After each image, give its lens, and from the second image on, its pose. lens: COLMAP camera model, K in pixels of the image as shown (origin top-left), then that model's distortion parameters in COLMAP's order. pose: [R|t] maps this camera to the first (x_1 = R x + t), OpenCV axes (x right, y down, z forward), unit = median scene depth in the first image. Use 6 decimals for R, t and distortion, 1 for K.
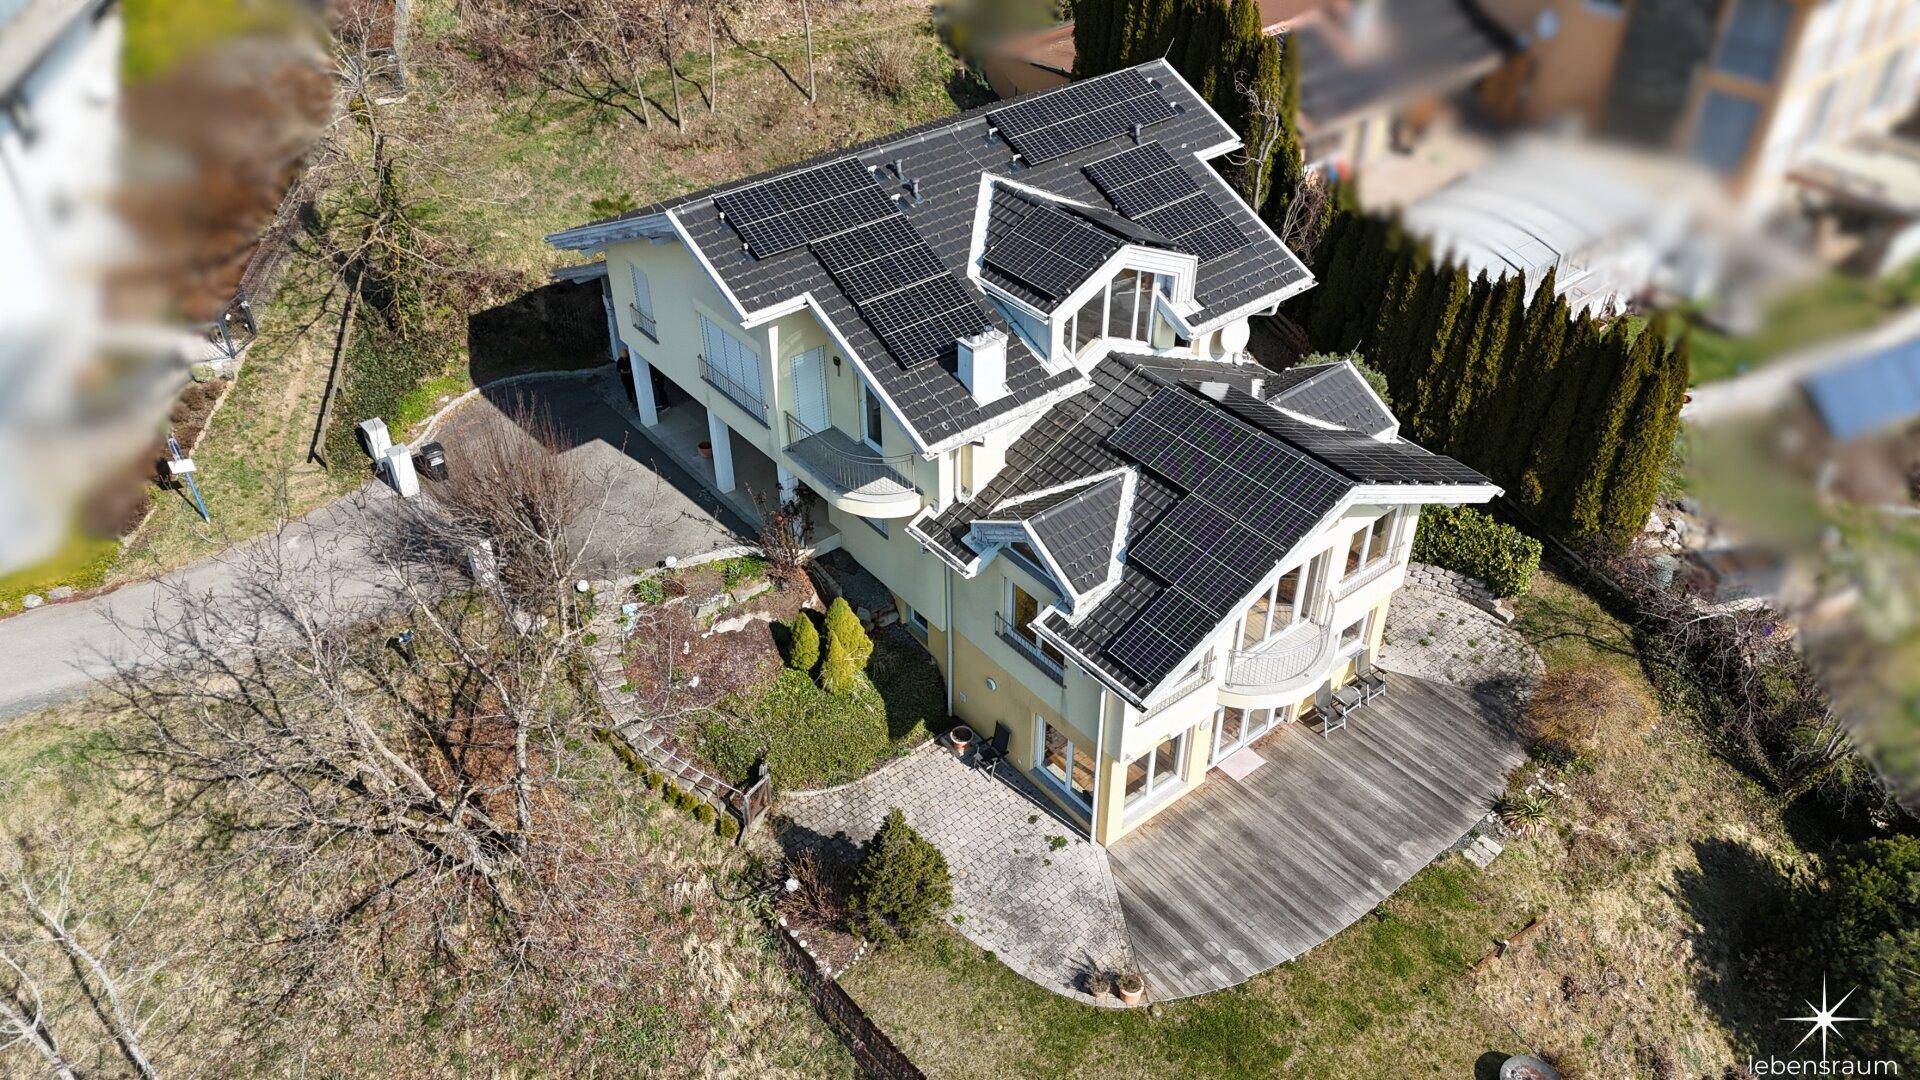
lens RADIAL K [[1395.9, 0, 955.2], [0, 1395.9, 543.9], [0, 0, 1]] dist [0.043888, -0.030002]
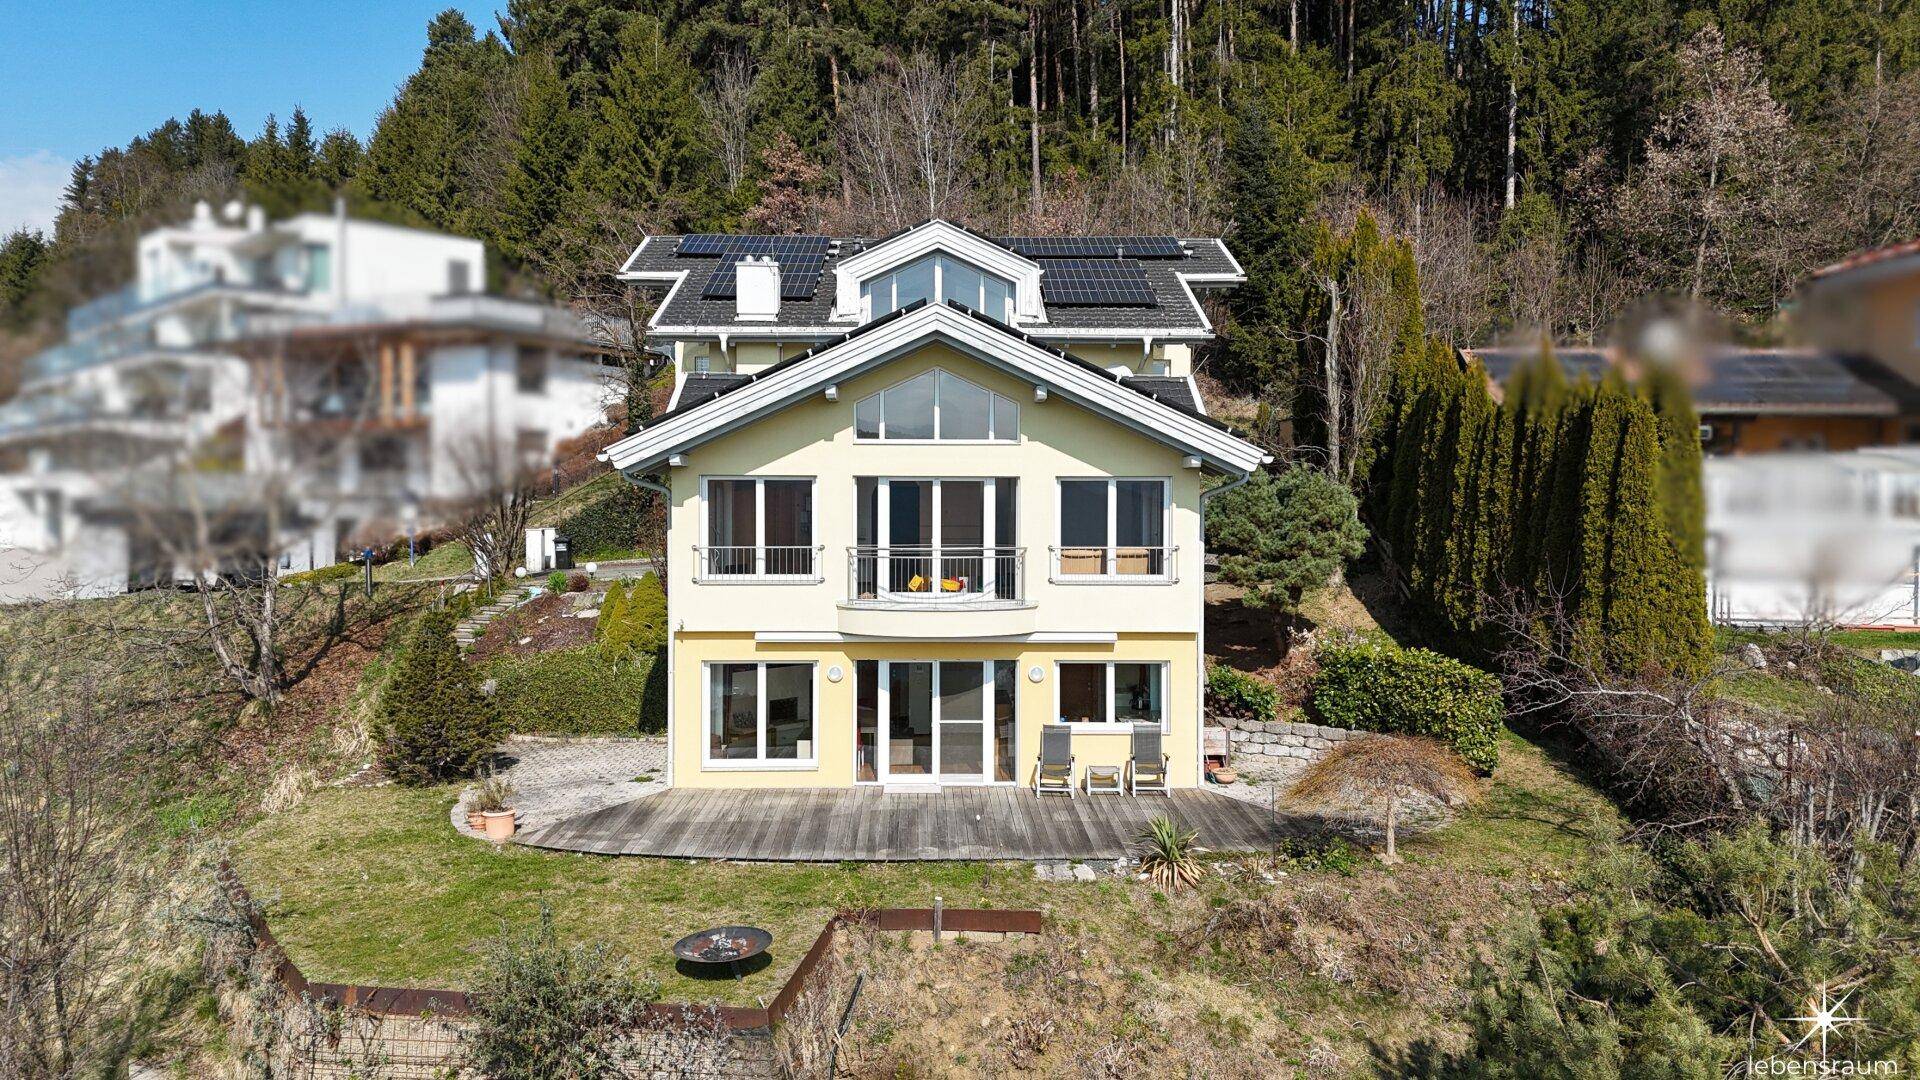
lens RADIAL K [[1395.9, 0, 962.9], [0, 1395.9, 535.7], [0, 0, 1]] dist [0.043888, -0.030002]
pose [[0.782819, 0.019119, -0.621956, 0.617741], [-0.385078, 0.800025, -0.460081, 0.341612], [0.488784, 0.599662, 0.633637, 0.404440]]
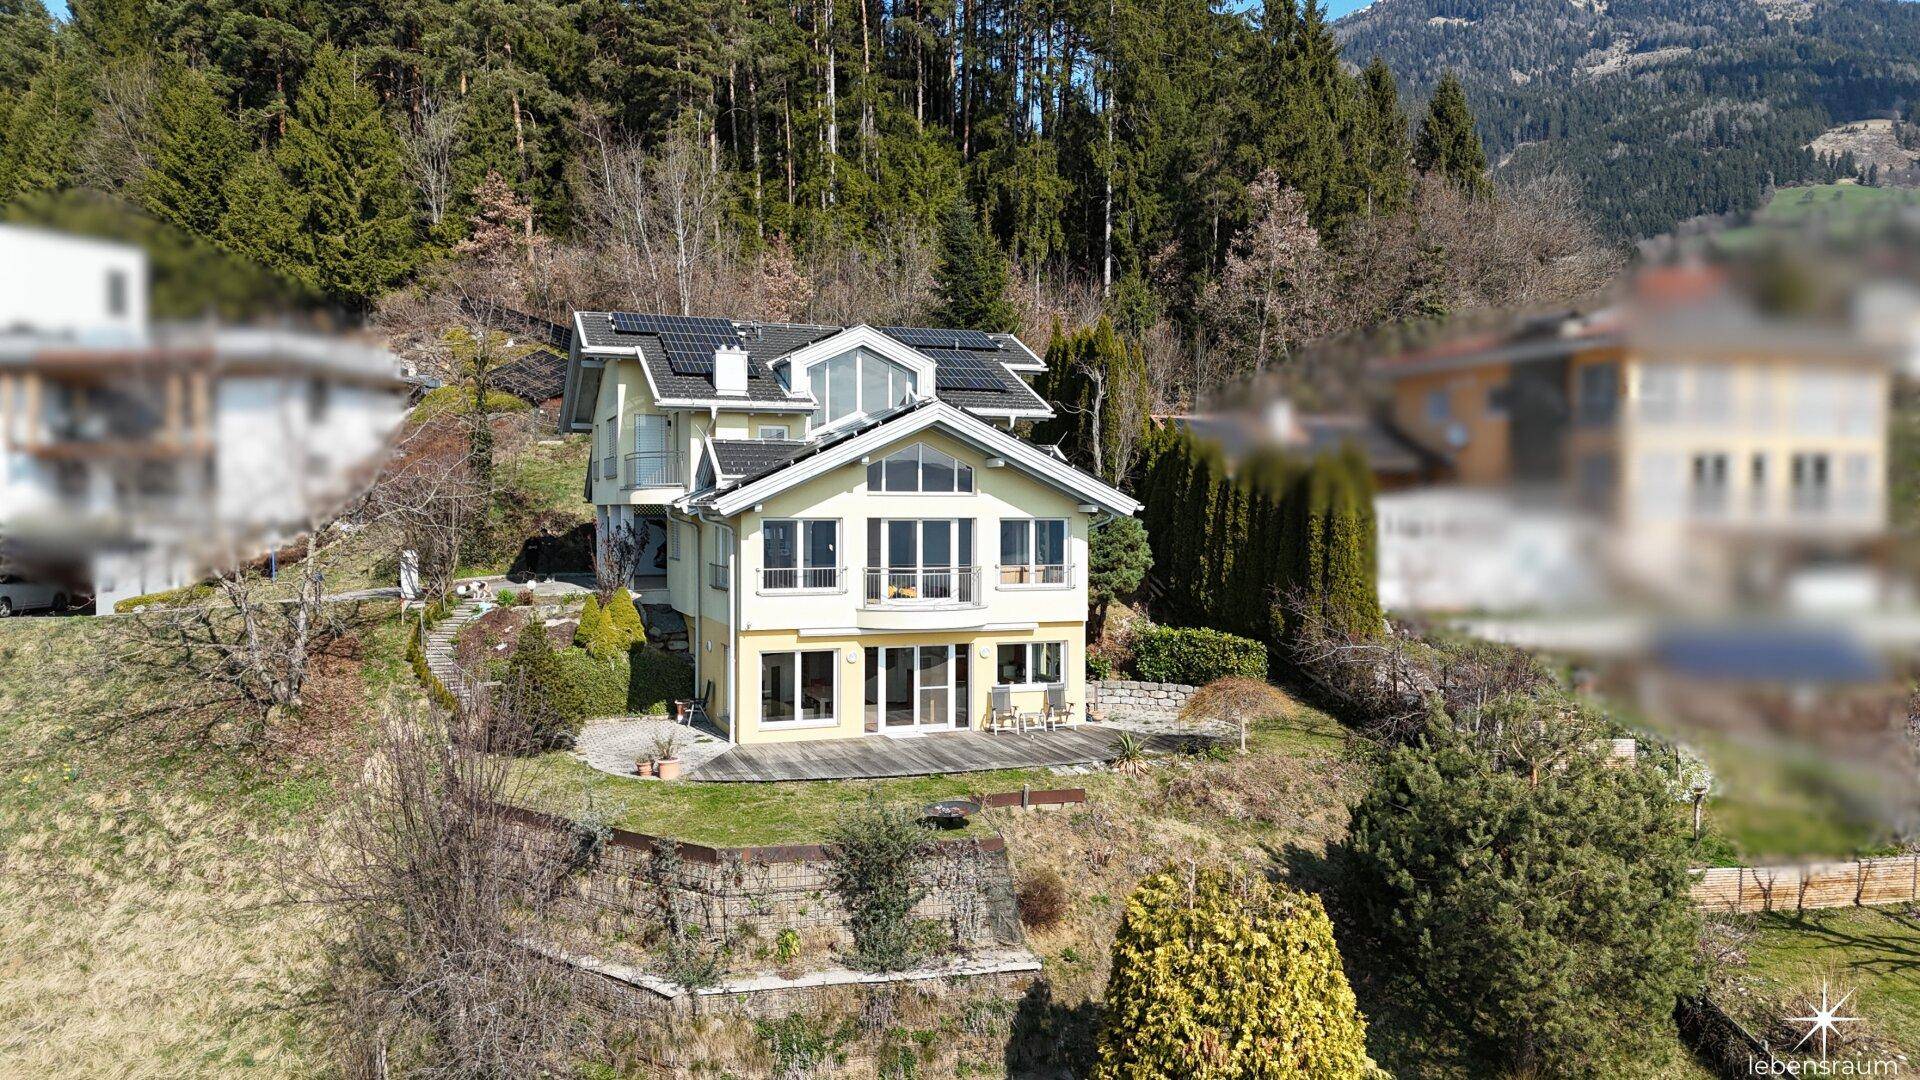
lens RADIAL K [[1395.9, 0, 957.7], [0, 1395.9, 535.6], [0, 0, 1]] dist [0.043888, -0.030002]
pose [[0.946035, 0.011412, -0.323863, 0.528030], [-0.202880, 0.800158, -0.564435, 0.564636], [0.252700, 0.599681, 0.759293, 0.087415]]
